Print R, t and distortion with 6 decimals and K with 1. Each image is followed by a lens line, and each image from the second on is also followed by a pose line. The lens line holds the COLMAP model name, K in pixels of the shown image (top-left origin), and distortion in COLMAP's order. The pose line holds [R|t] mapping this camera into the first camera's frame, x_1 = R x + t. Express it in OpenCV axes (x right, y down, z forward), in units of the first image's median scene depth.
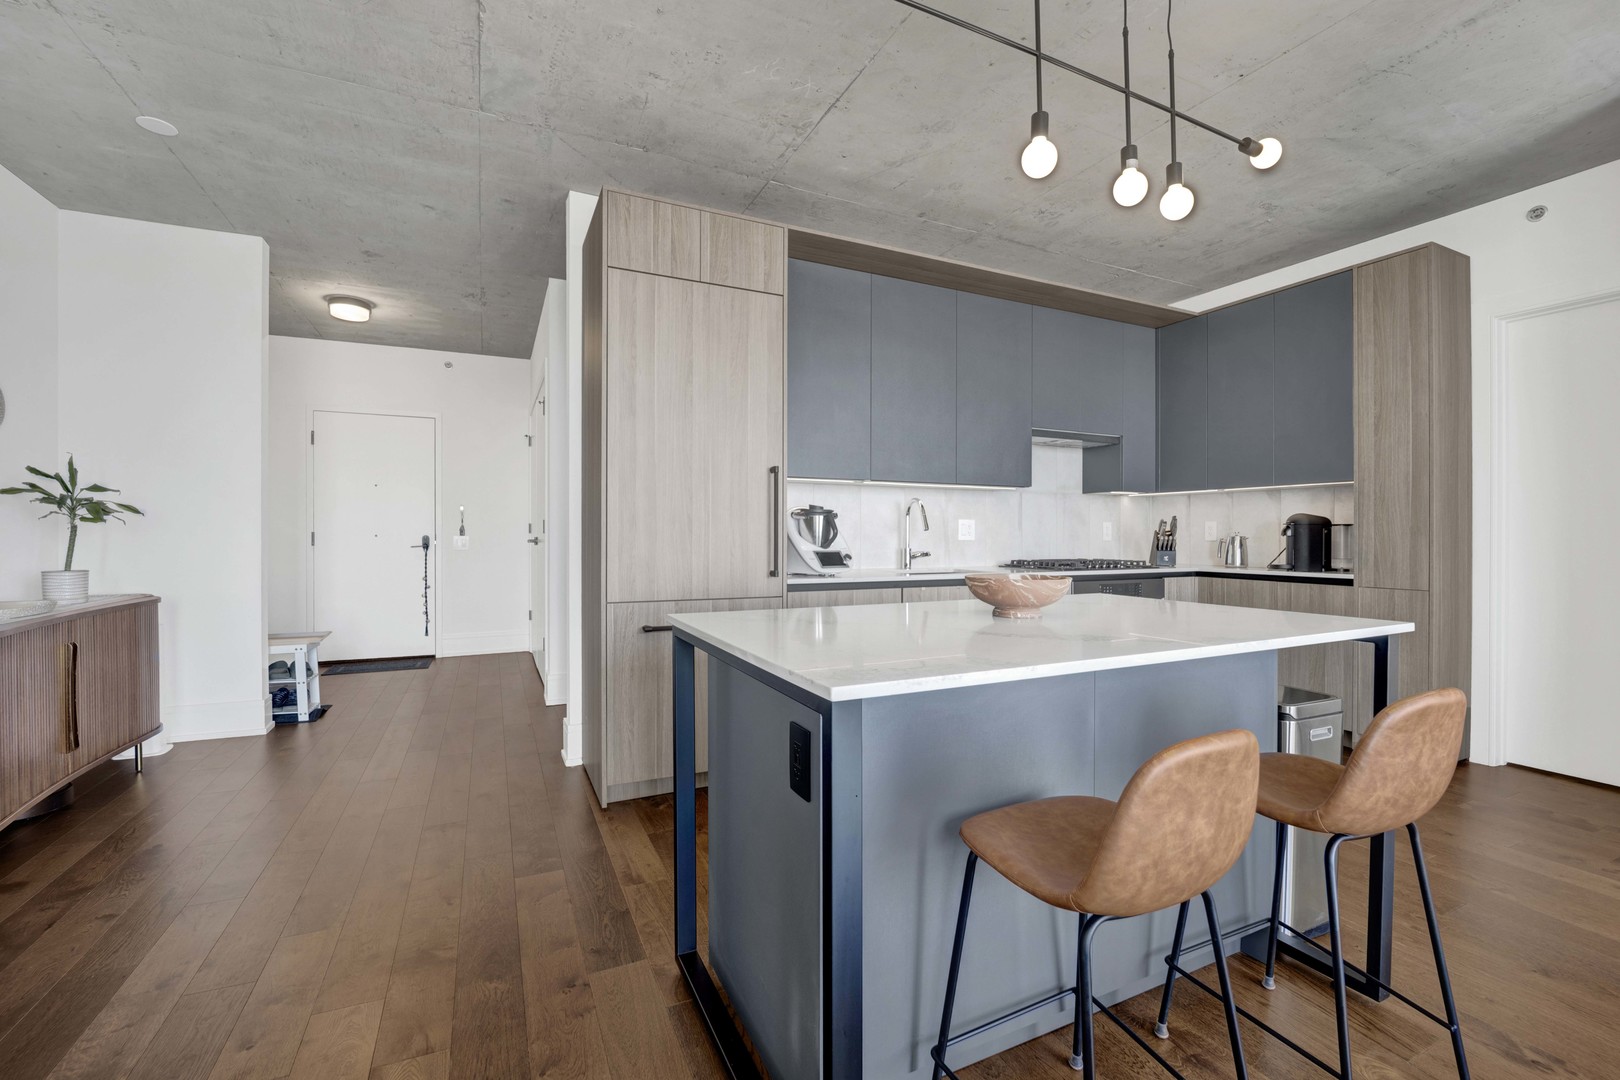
lens RADIAL K [[678.4, 0, 810.0], [0, 678.4, 540.0], [0, 0, 1]] dist [-0.036597, -0.000120]
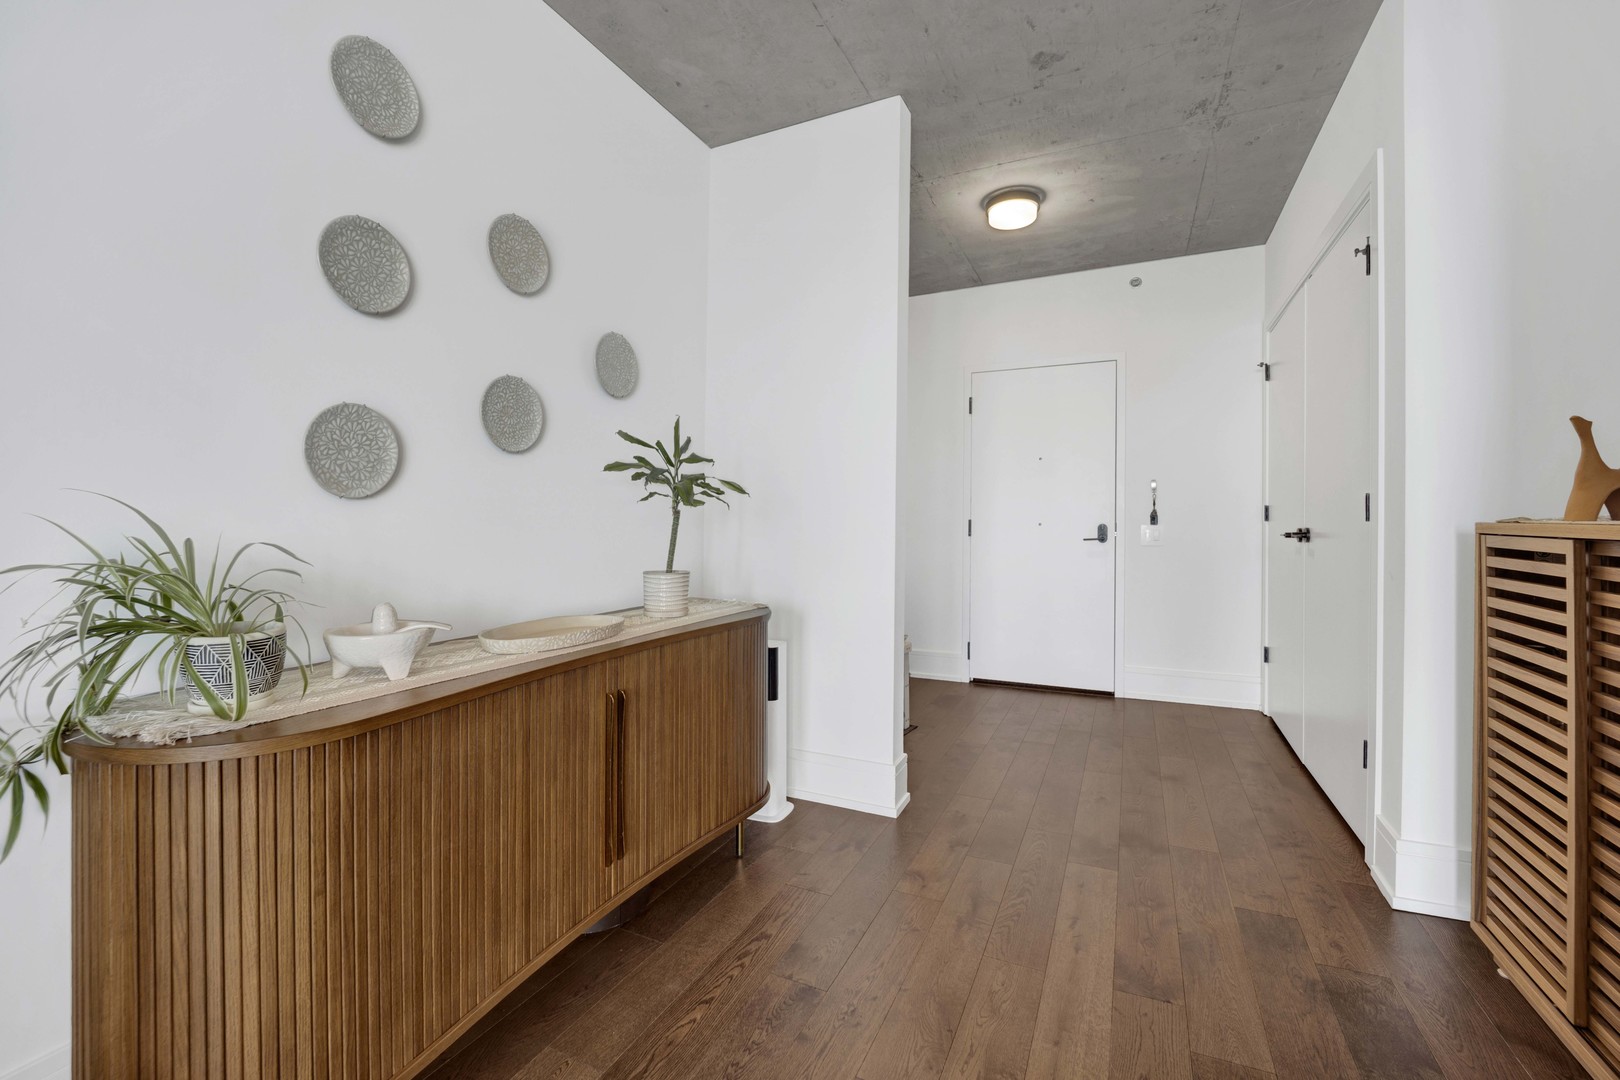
lens RADIAL K [[659.9, 0, 810.0], [0, 659.9, 540.0], [0, 0, 1]] dist [-0.000530, -0.000072]
pose [[0.625726, 0.022836, -0.779708, -0.341968], [-0.007370, 0.999700, 0.023364, -0.006013], [0.780008, -0.008873, 0.625707, 0.486703]]
